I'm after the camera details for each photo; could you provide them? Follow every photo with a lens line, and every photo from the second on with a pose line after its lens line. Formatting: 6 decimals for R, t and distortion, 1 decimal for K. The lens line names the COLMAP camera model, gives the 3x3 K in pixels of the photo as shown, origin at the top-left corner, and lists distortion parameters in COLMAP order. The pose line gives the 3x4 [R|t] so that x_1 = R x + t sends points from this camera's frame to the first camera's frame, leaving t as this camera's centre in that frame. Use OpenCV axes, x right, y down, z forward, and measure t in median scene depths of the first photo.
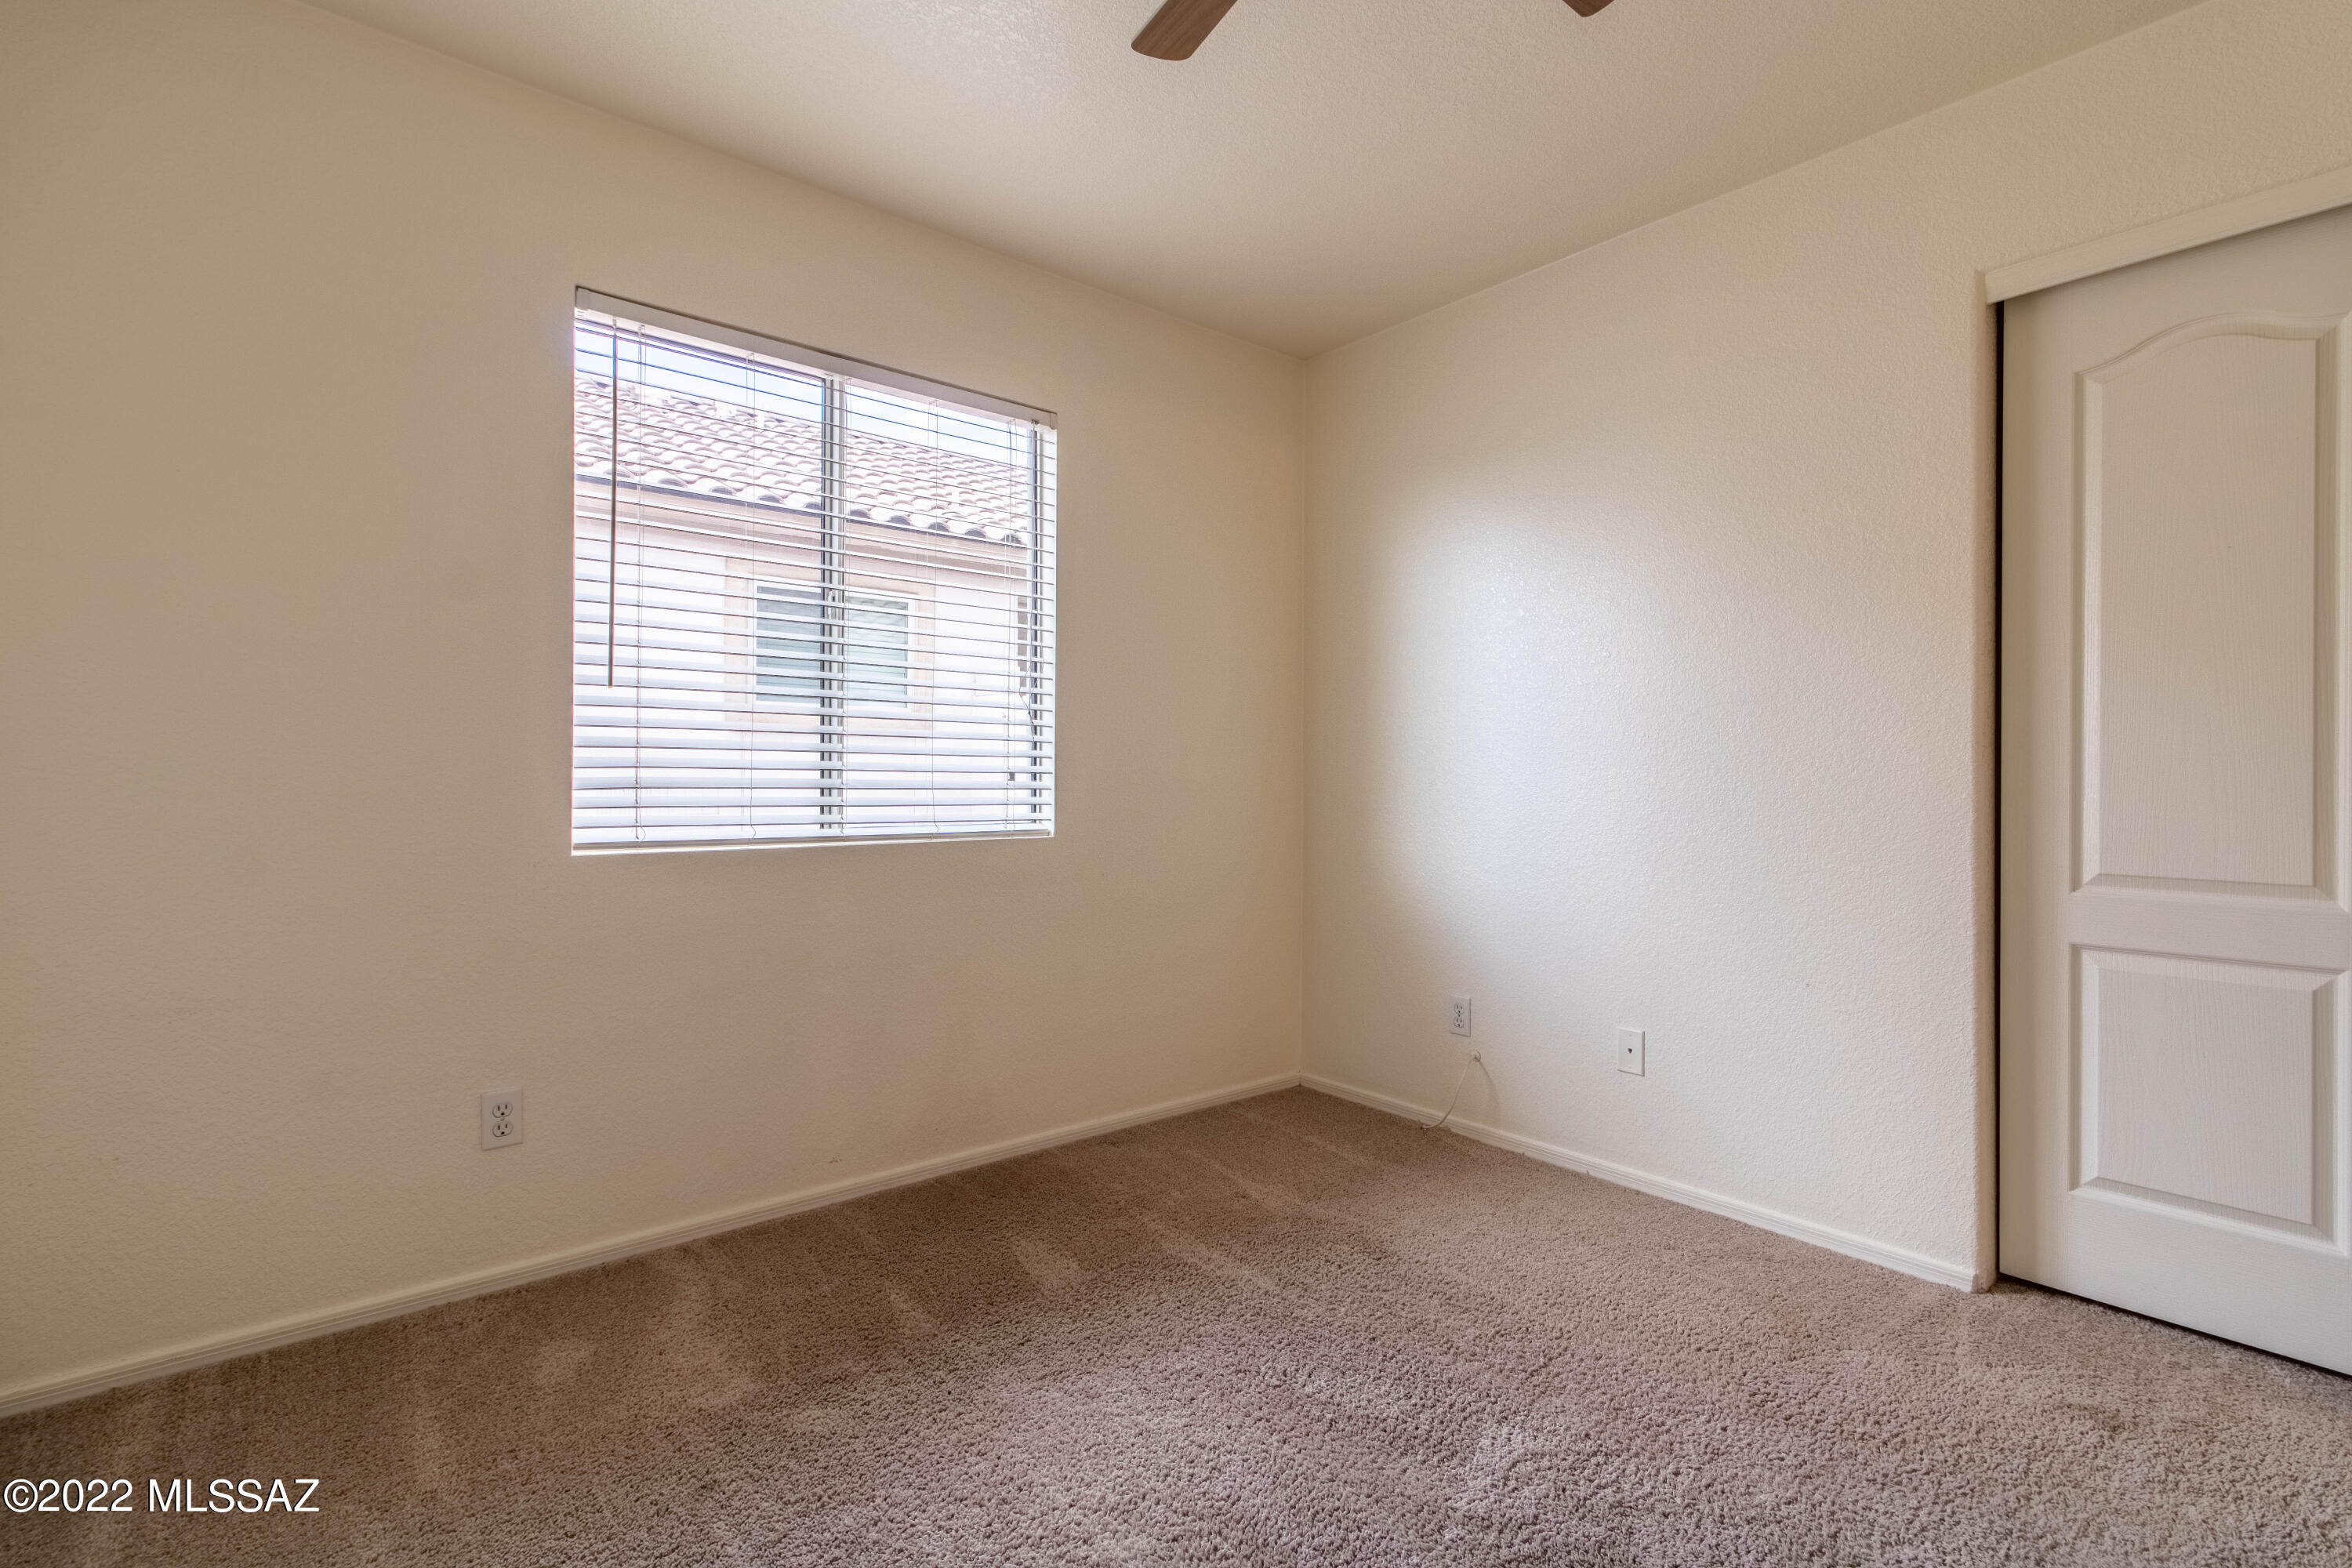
lens RADIAL K [[1088.2, 0, 1191.8], [0, 1088.2, 771.4], [0, 0, 1]] dist [-0.000976, 0.001018]
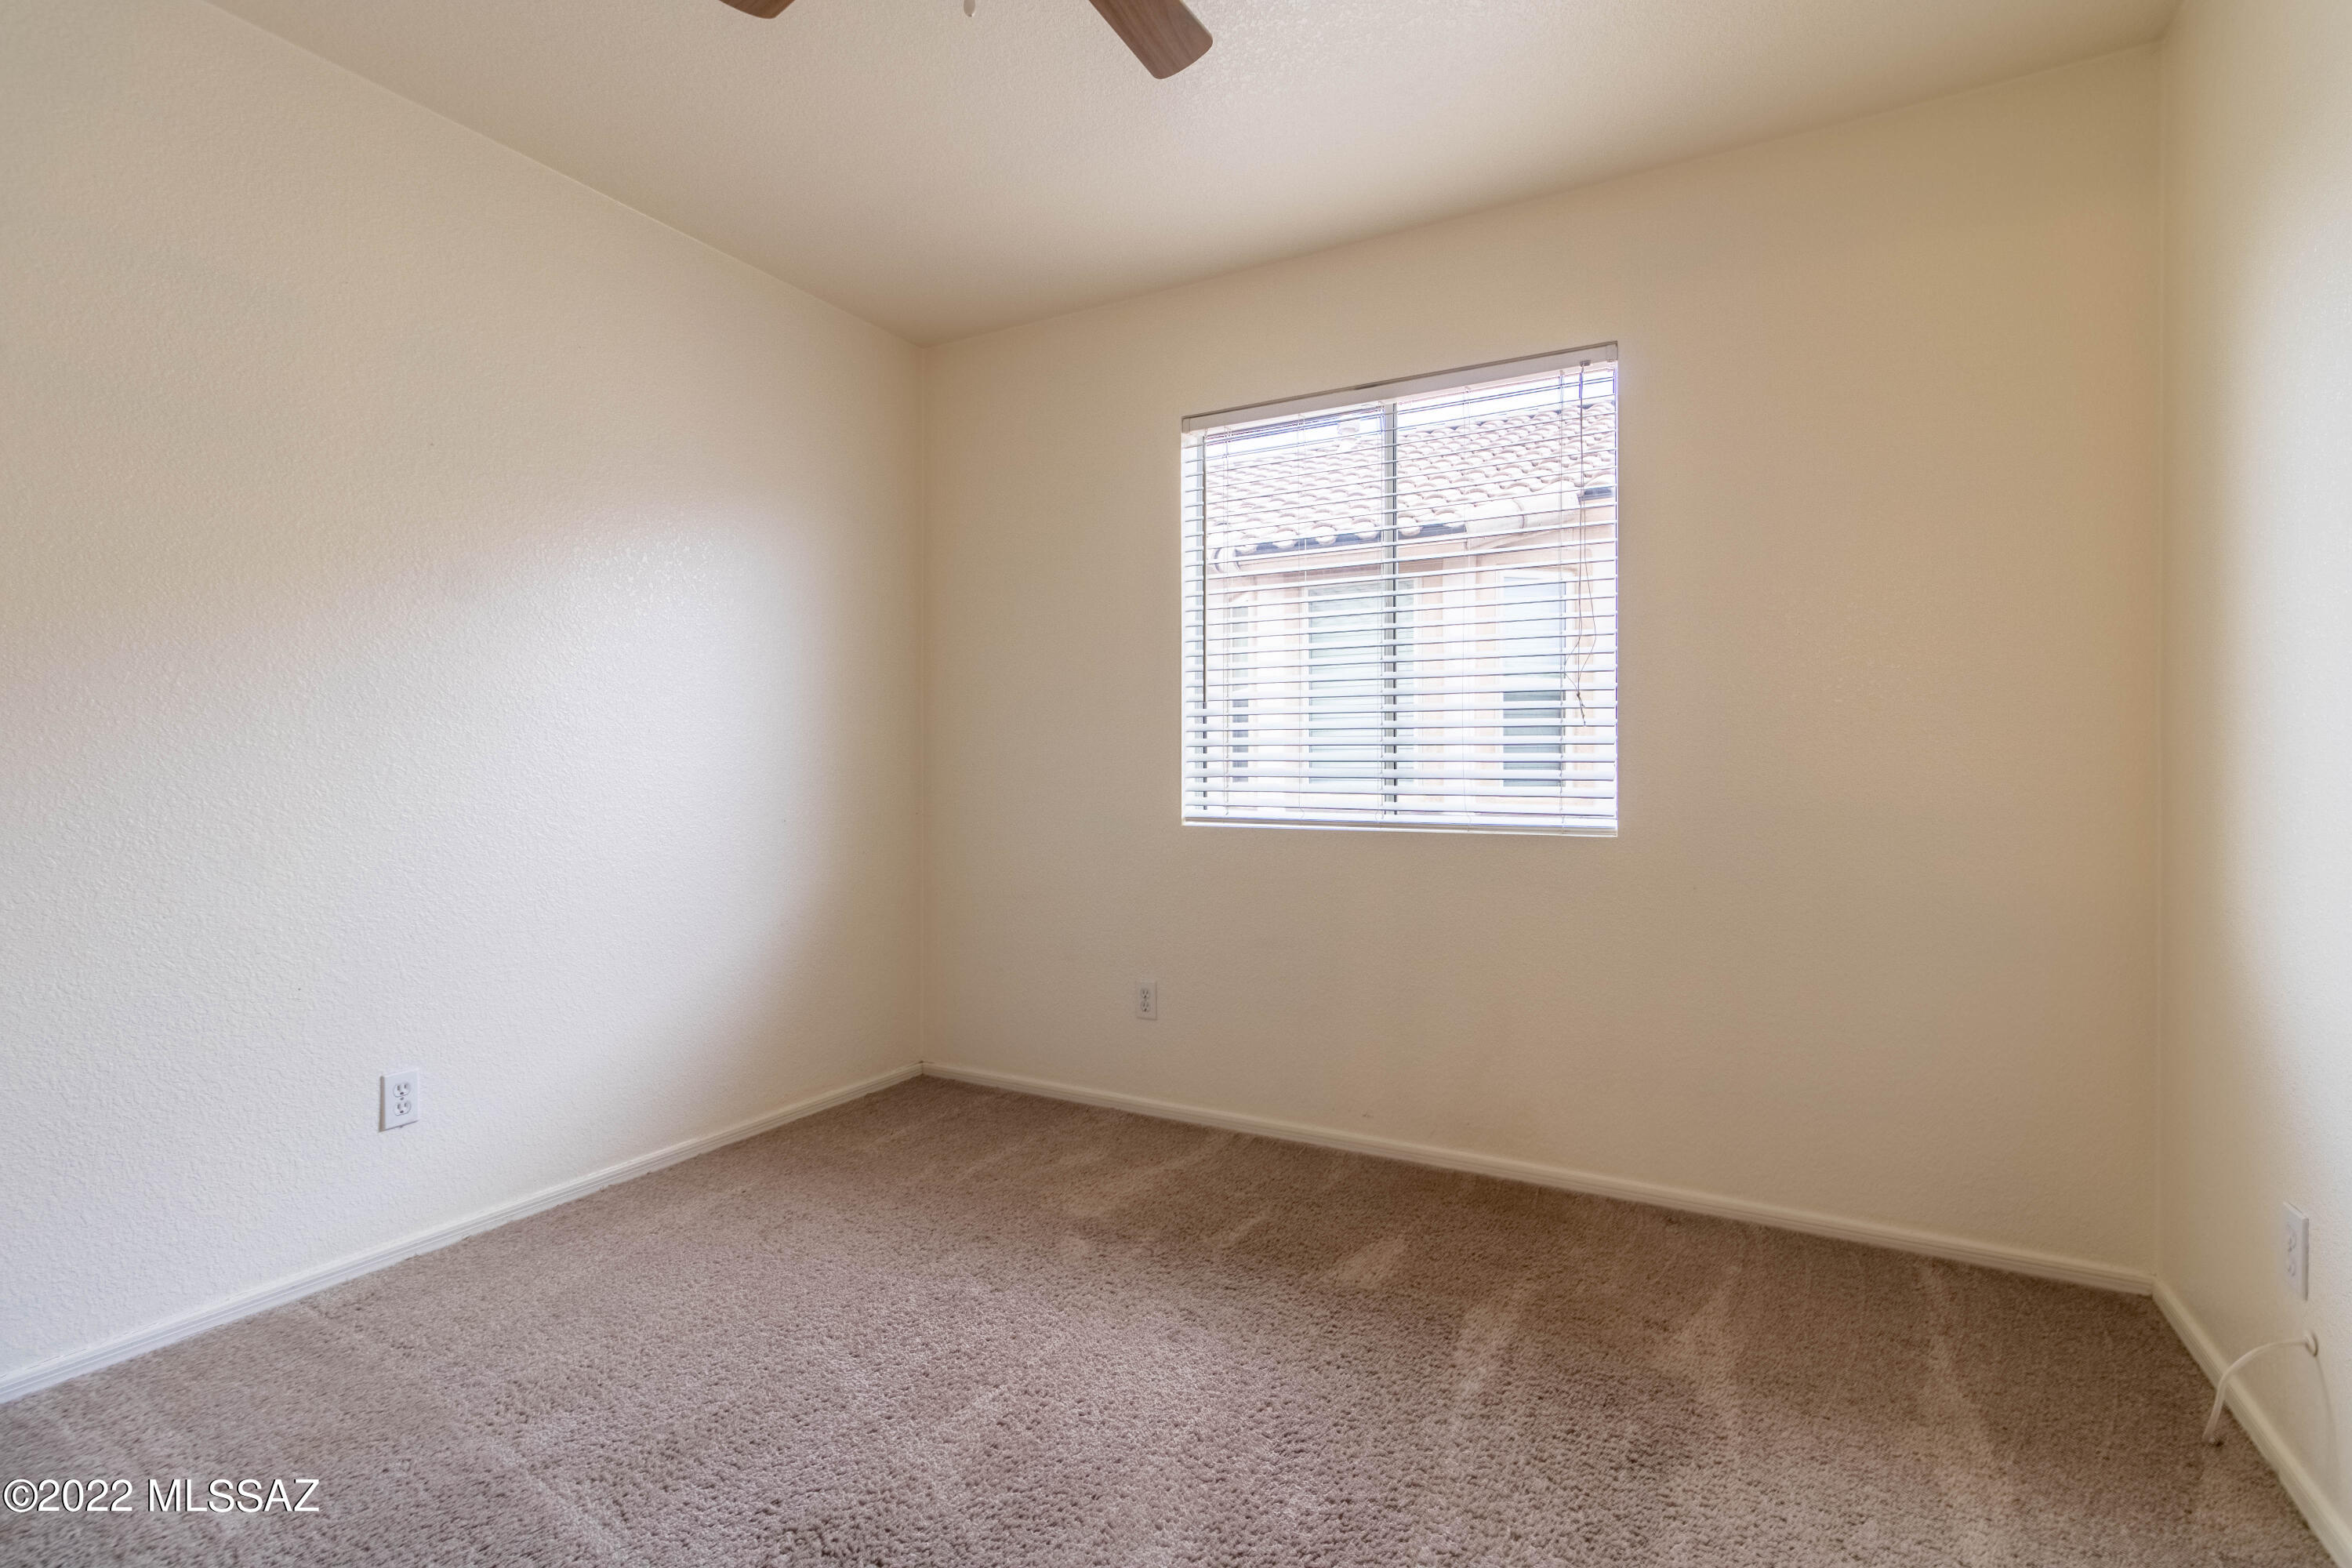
lens RADIAL K [[1088.2, 0, 1191.8], [0, 1088.2, 771.4], [0, 0, 1]] dist [-0.000976, 0.001018]
pose [[0.346527, -0.009201, -0.937995, 0.712331], [0.005814, 0.999954, -0.007661, 0.018230], [0.938022, -0.002799, 0.346564, 0.498402]]
